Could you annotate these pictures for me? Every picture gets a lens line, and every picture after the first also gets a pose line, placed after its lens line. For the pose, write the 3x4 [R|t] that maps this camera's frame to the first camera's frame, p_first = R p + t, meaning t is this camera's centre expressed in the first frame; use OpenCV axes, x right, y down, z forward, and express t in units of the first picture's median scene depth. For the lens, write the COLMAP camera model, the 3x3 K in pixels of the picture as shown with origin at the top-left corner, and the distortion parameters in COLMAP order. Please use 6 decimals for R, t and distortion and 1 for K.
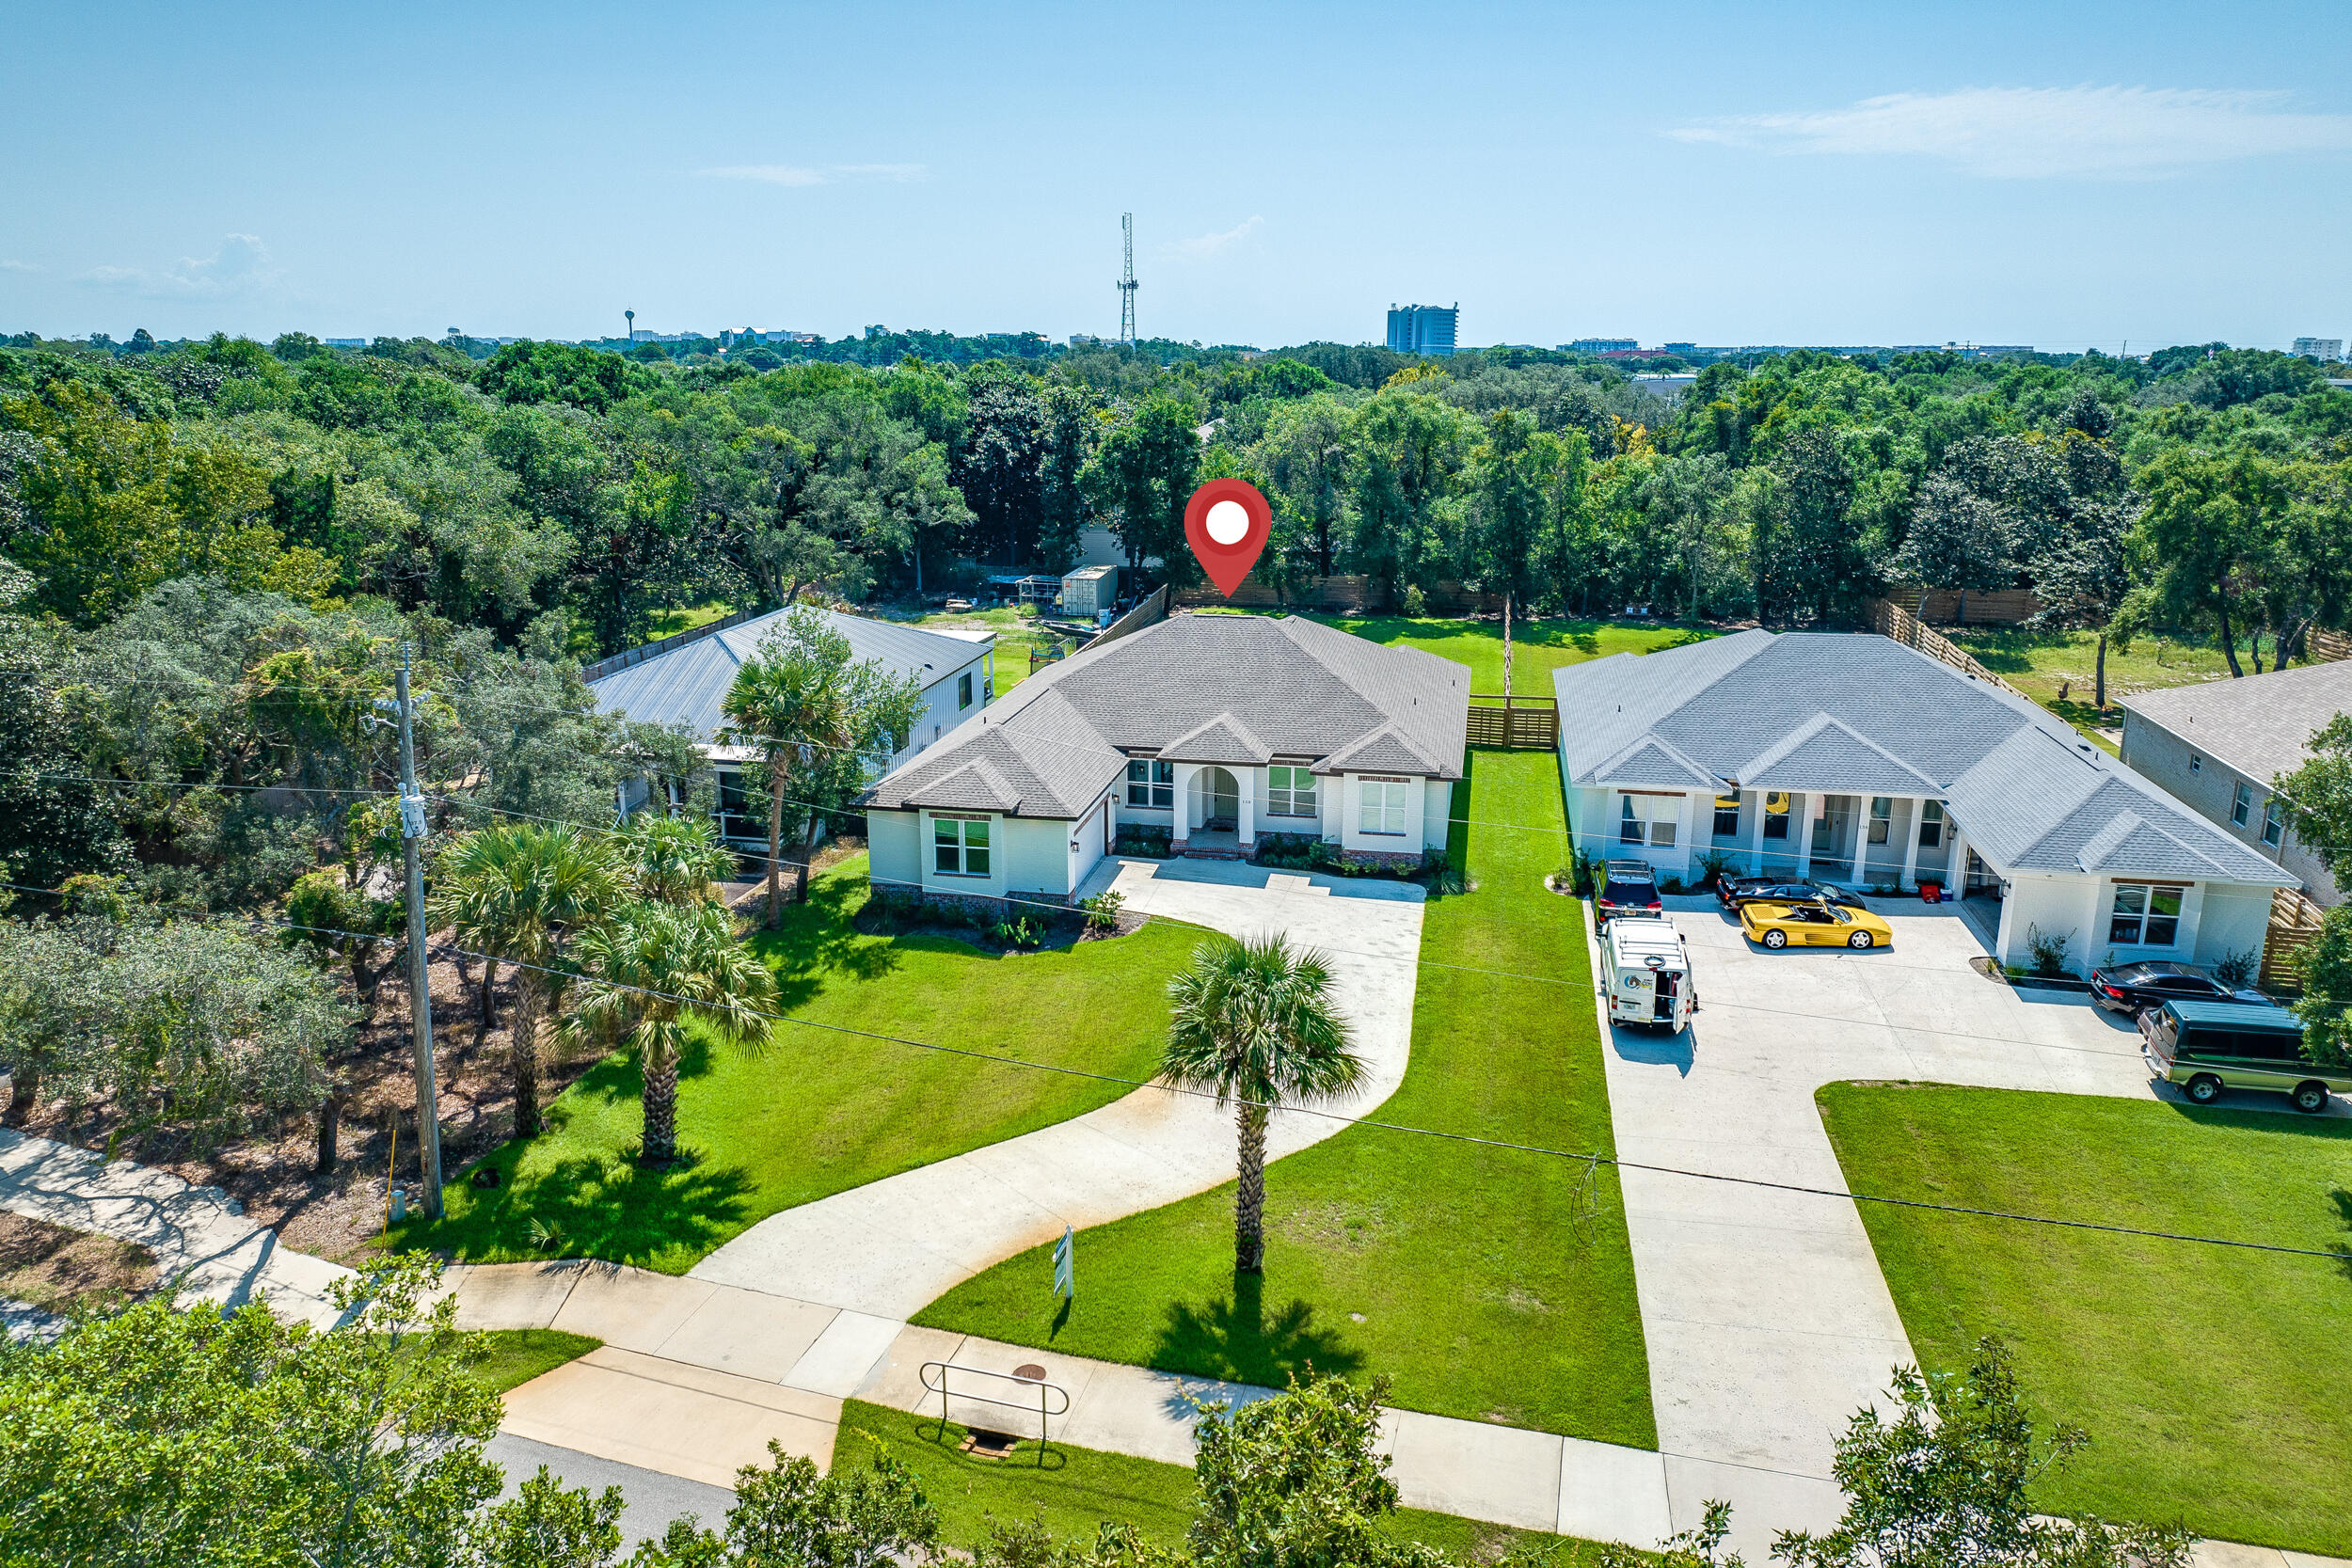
lens RADIAL K [[1616.5, 0, 1169.4], [0, 1616.5, 746.8], [0, 0, 1]] dist [0.000074, -0.001001]
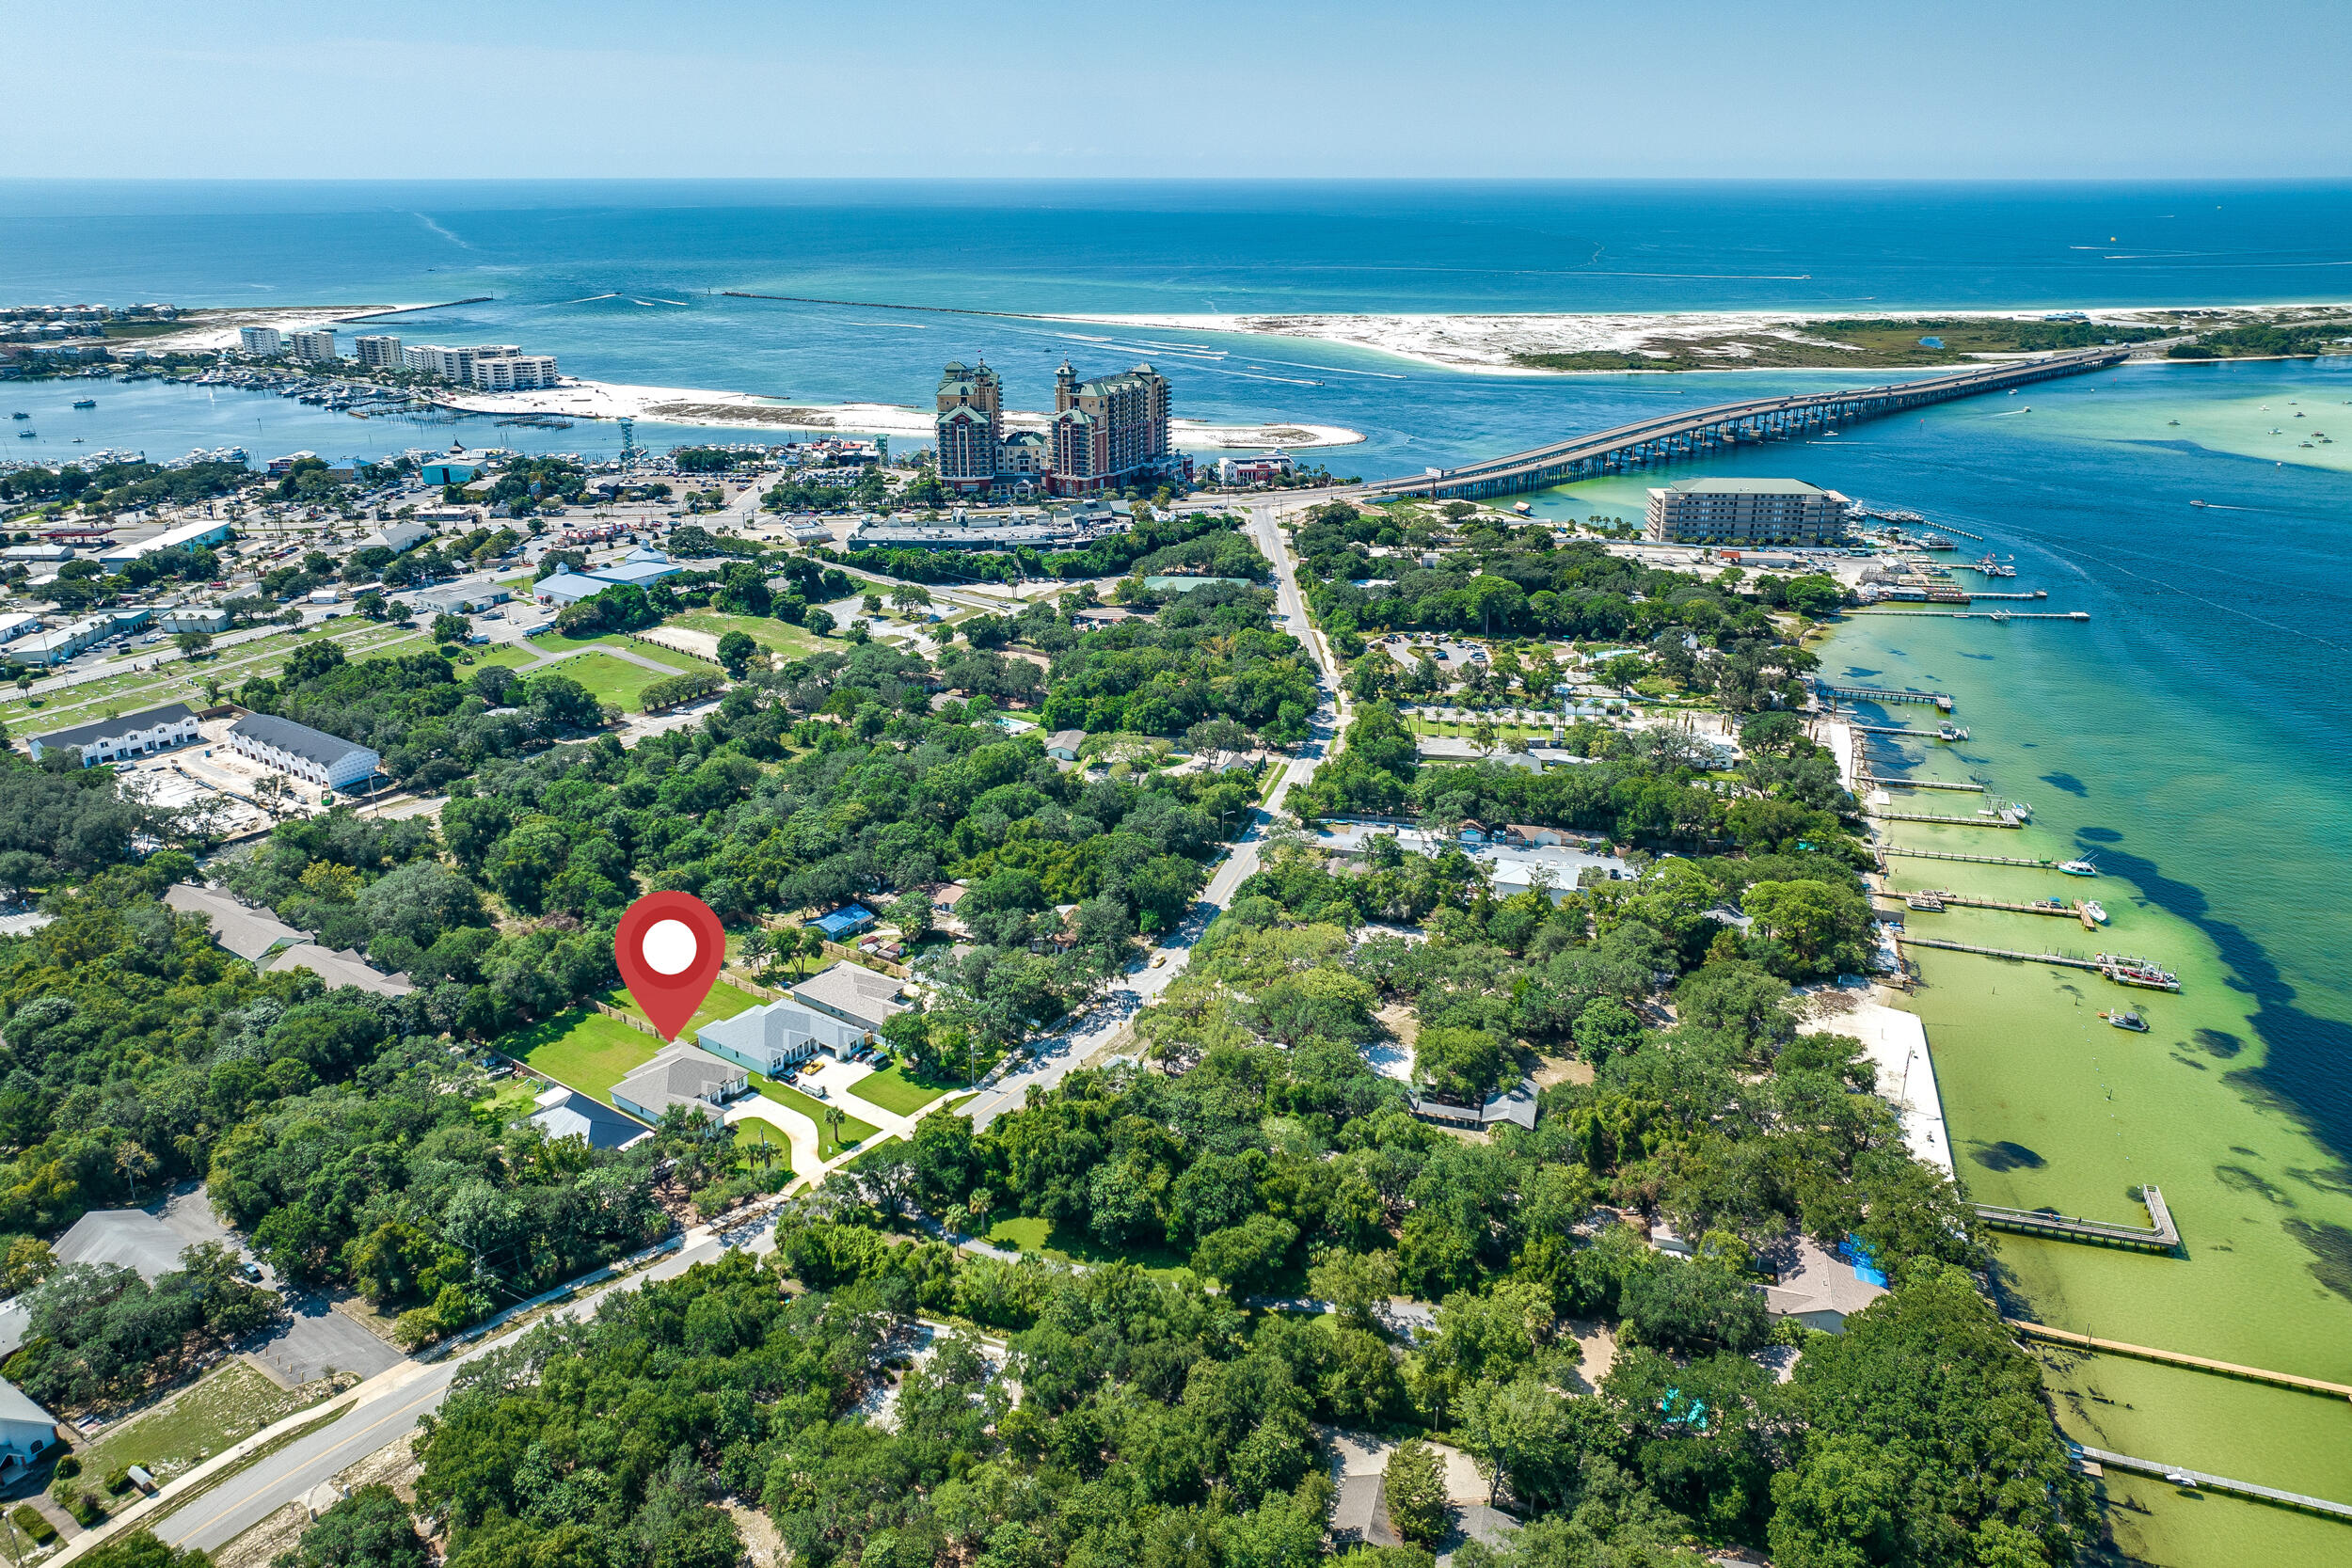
lens RADIAL K [[1625.8, 0, 1177.5], [0, 1625.8, 750.9], [0, 0, 1]] dist [-0.002492, -0.002708]
pose [[0.399255, -0.309501, 0.863020, -3.562091], [0.214935, 0.946664, 0.240063, -1.963515], [-0.891290, 0.089646, 0.444483, -2.748764]]
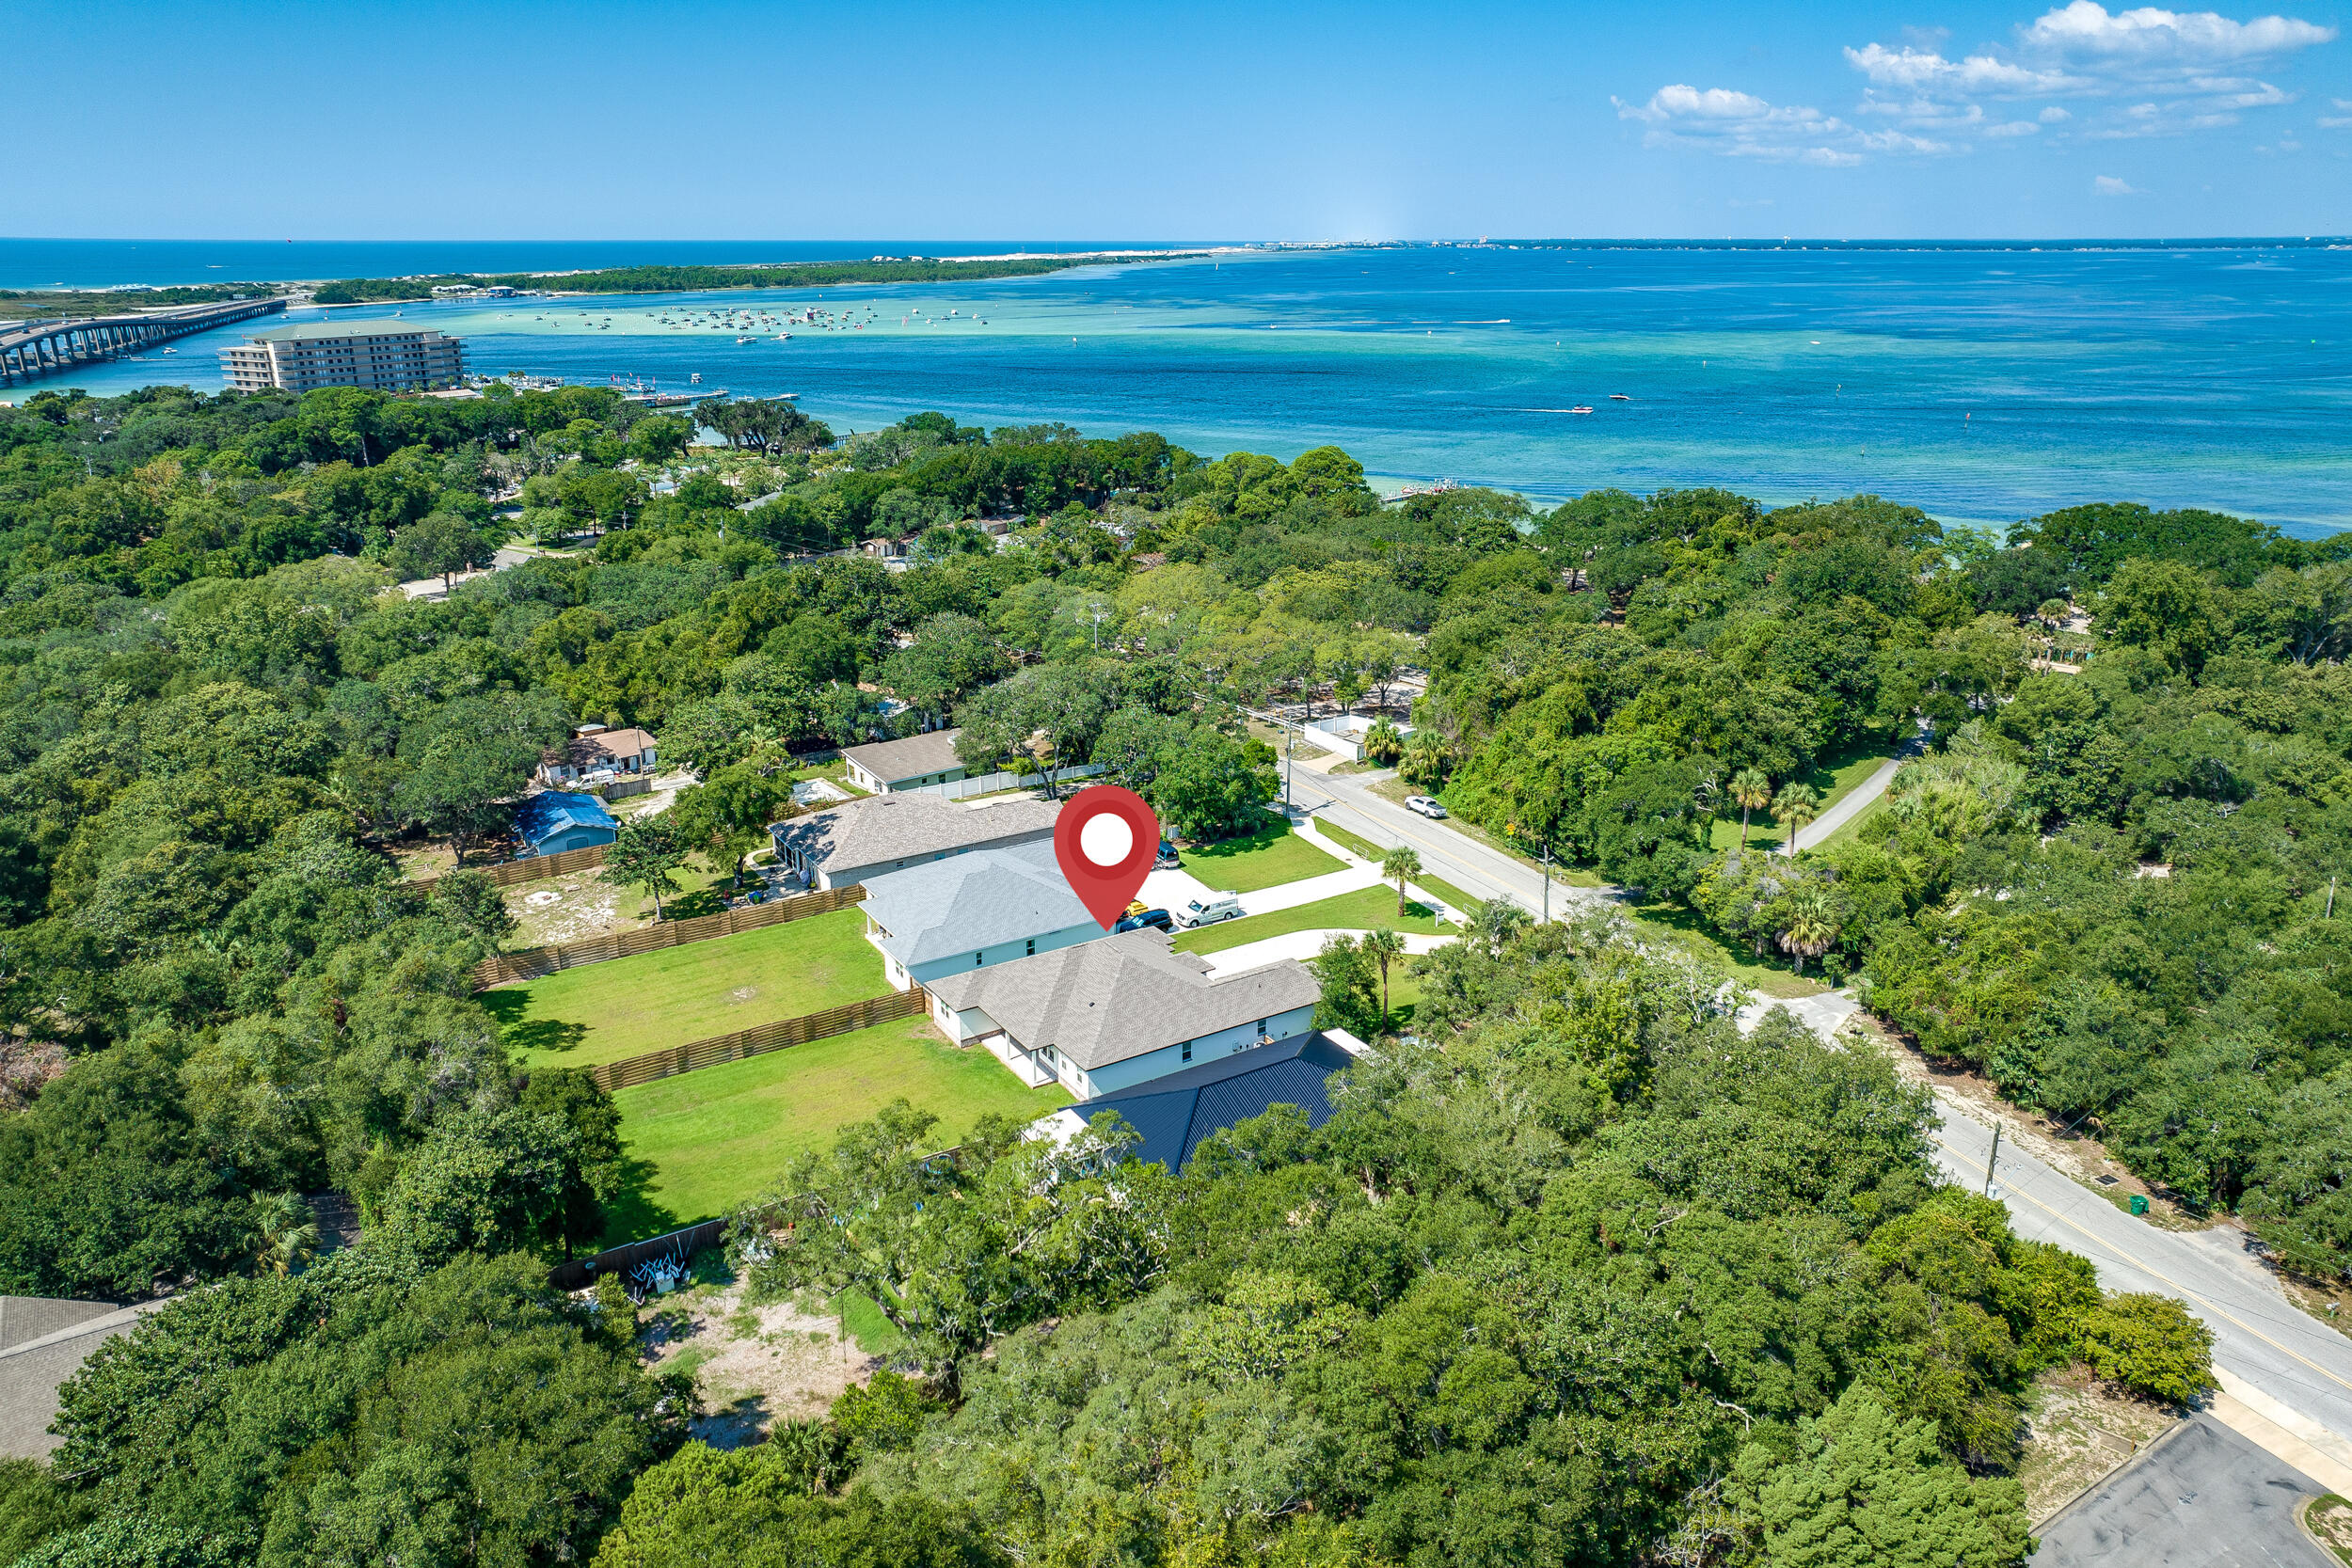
lens RADIAL K [[1632.9, 0, 1181.8], [0, 1632.9, 786.5], [0, 0, 1]] dist [-0.008662, -0.004637]
pose [[-0.693732, -0.231964, 0.681856, -1.495235], [0.162544, 0.871868, 0.461980, -1.292871], [-0.701652, 0.431322, -0.567139, 2.250644]]
